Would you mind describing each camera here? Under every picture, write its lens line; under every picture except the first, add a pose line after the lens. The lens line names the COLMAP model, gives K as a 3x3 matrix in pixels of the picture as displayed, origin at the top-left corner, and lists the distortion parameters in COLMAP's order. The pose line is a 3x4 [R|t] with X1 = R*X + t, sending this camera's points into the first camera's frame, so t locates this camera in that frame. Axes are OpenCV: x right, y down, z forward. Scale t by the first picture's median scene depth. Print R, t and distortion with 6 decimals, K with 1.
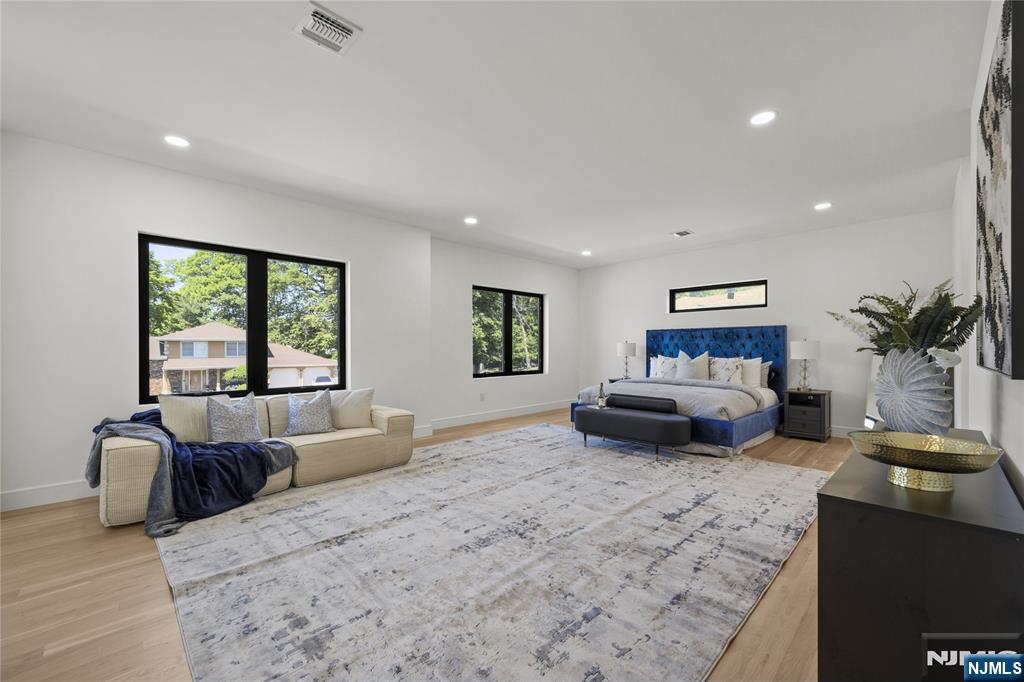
lens RADIAL K [[411.6, 0, 515.4], [0, 411.6, 349.3], [0, 0, 1]] dist [0.018511, -0.000010]
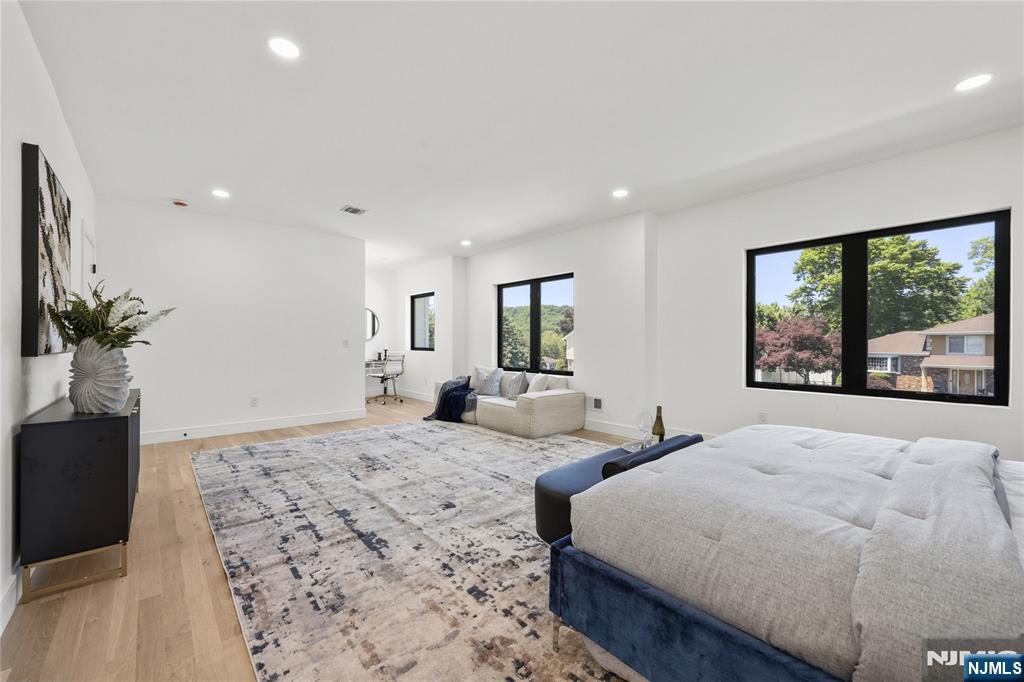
lens RADIAL K [[401.7, 0, 507.8], [0, 401.7, 342.5], [0, 0, 1]] dist [0.000619, 0.000061]
pose [[-0.064212, -0.001109, -0.997936, 0.595005], [-0.004318, 0.999990, -0.000834, -0.000443], [0.997927, 0.004256, -0.064216, 0.662033]]
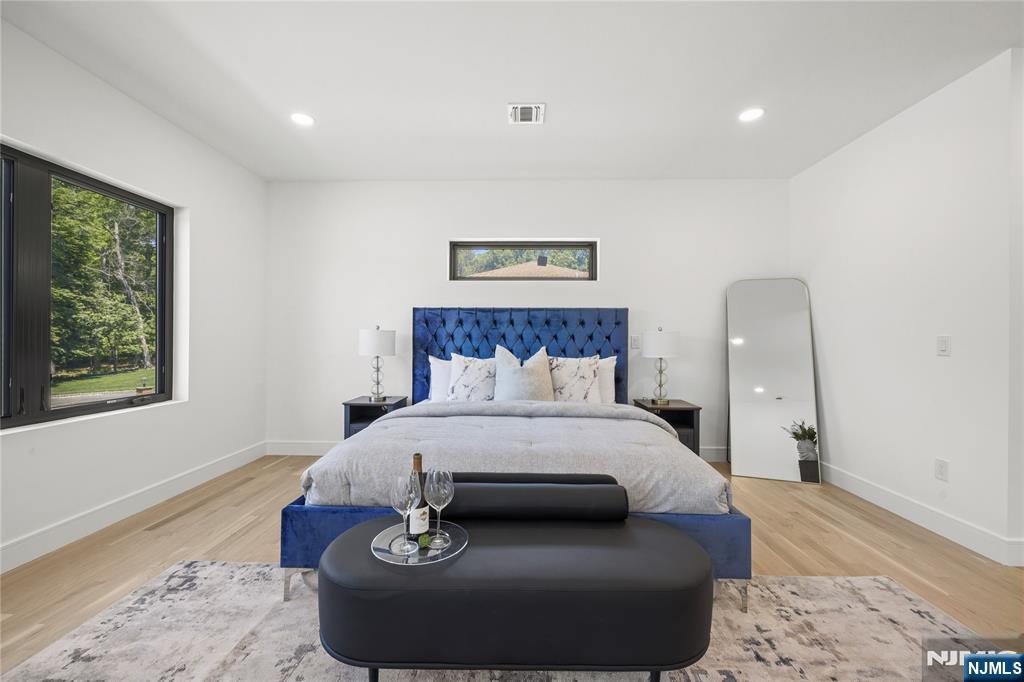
lens RADIAL K [[408.0, 0, 510.2], [0, 408.0, 347.3], [0, 0, 1]] dist [-0.000206, -0.000099]
pose [[0.728605, -0.007543, 0.684893, 0.042760], [-0.003555, 0.999884, 0.014794, -0.002104], [-0.684925, -0.013214, 0.728493, 0.584000]]
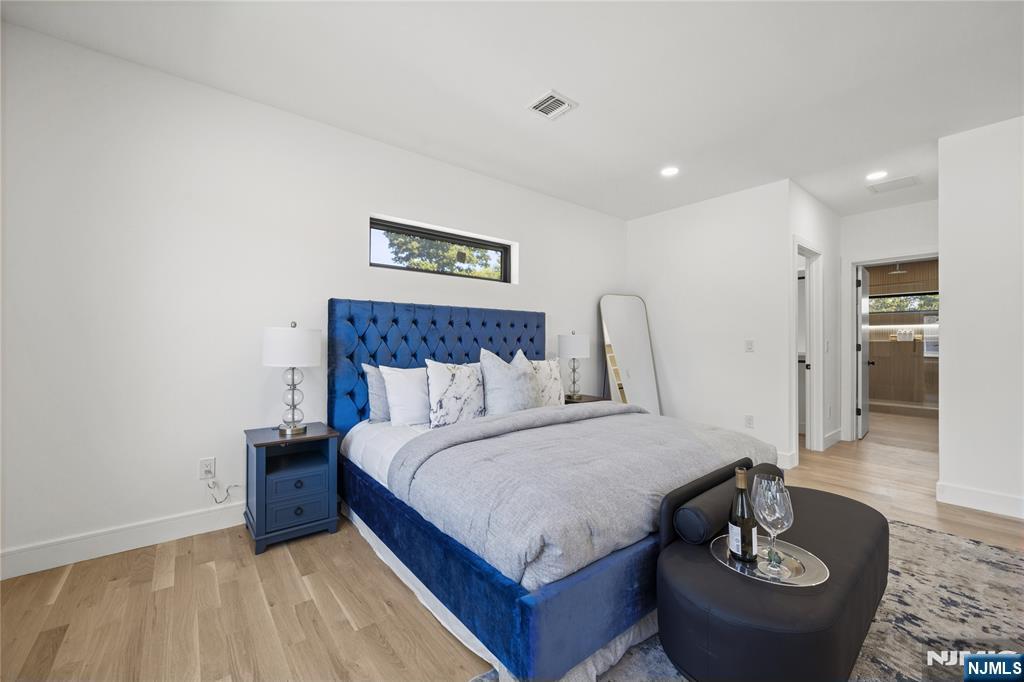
lens RADIAL K [[407.4, 0, 508.8], [0, 407.4, 341.6], [0, 0, 1]] dist [-0.001559, -0.000281]
pose [[0.109471, 0.002479, 0.993987, -0.068259], [-0.000358, 0.999997, -0.002454, -0.004197], [-0.993990, -0.000087, 0.109471, 0.895667]]
